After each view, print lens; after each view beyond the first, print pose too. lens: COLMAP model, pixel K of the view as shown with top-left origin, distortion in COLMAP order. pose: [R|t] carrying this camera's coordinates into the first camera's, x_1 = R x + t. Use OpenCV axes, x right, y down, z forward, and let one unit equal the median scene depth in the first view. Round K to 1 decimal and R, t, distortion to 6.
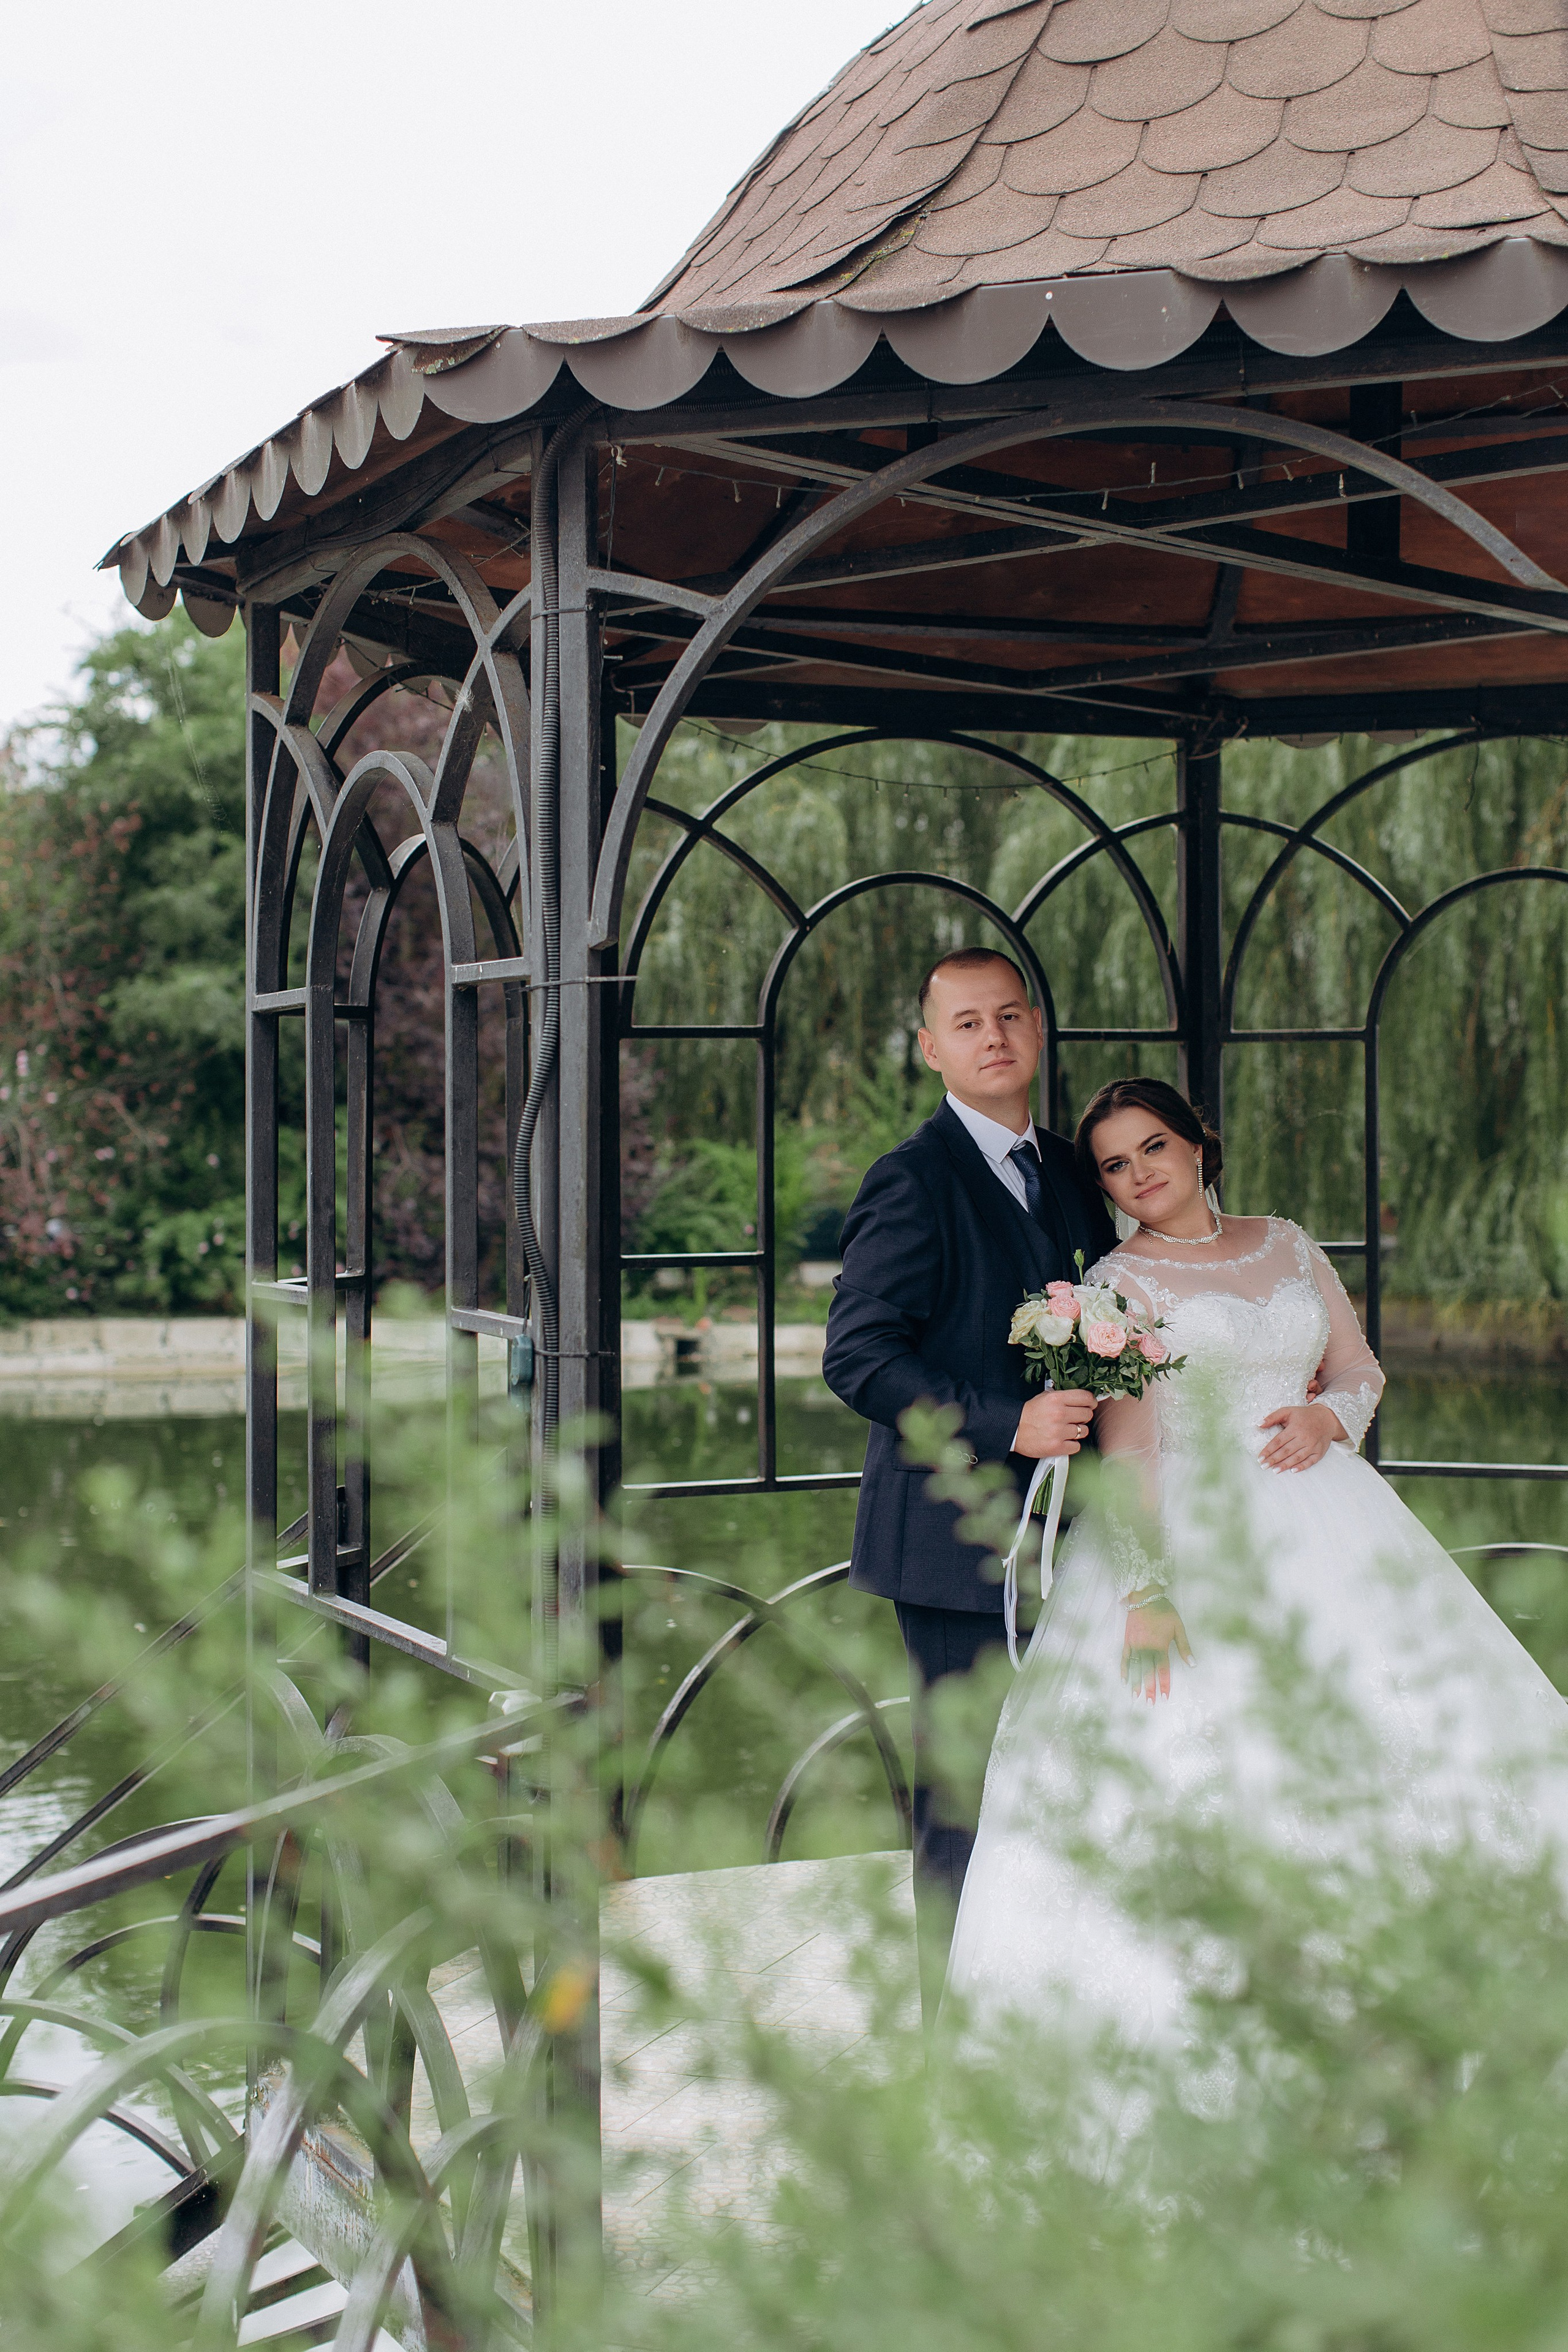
lens RADIAL K [[3534.7, 0, 784.0], [0, 3534.7, 1176.0], [0, 0, 1]] dist [0.007009, 0.064862]
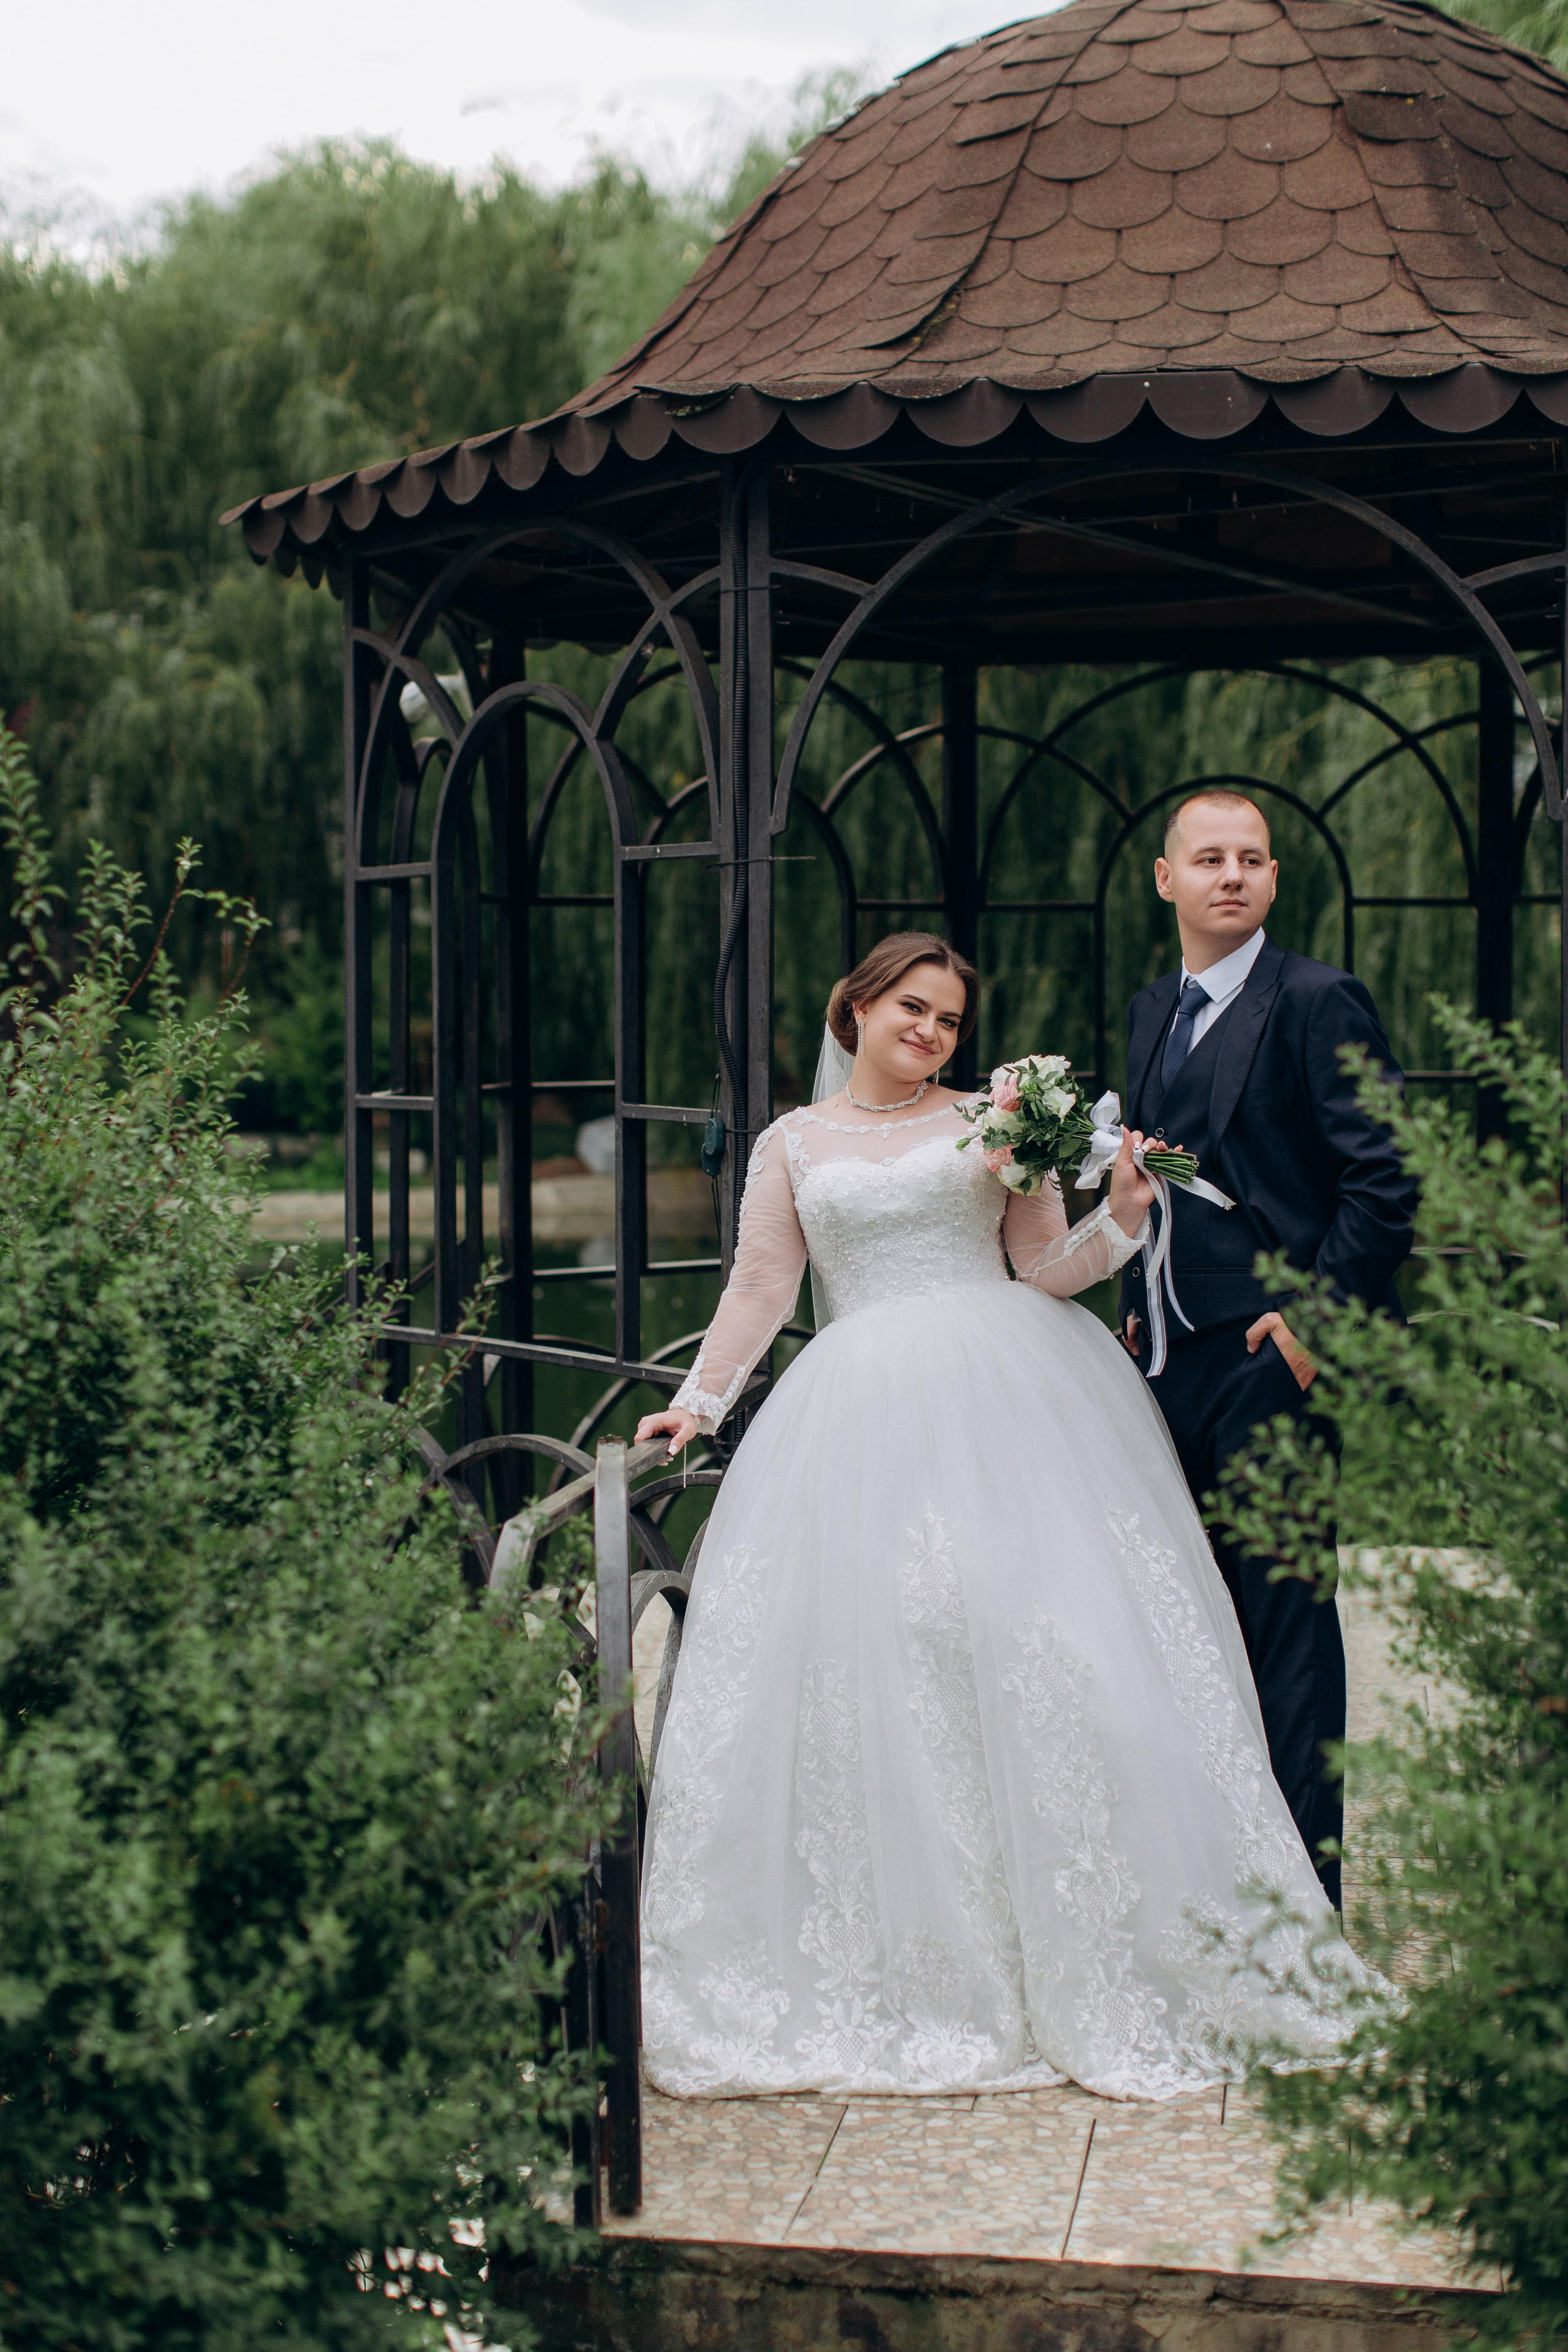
lens RADIAL K [[3420.1, 0, 784.0], [0, 3420.1, 1176.0], [0, 0, 1]] dist [-0.000999, -0.005559]
pose [[0.984690, -0.004406, 0.174258, -0.280037], [-0.002344, 0.999256, 0.038509, 0.016383], [-0.174297, -0.038327, 0.983947, -0.313014]]
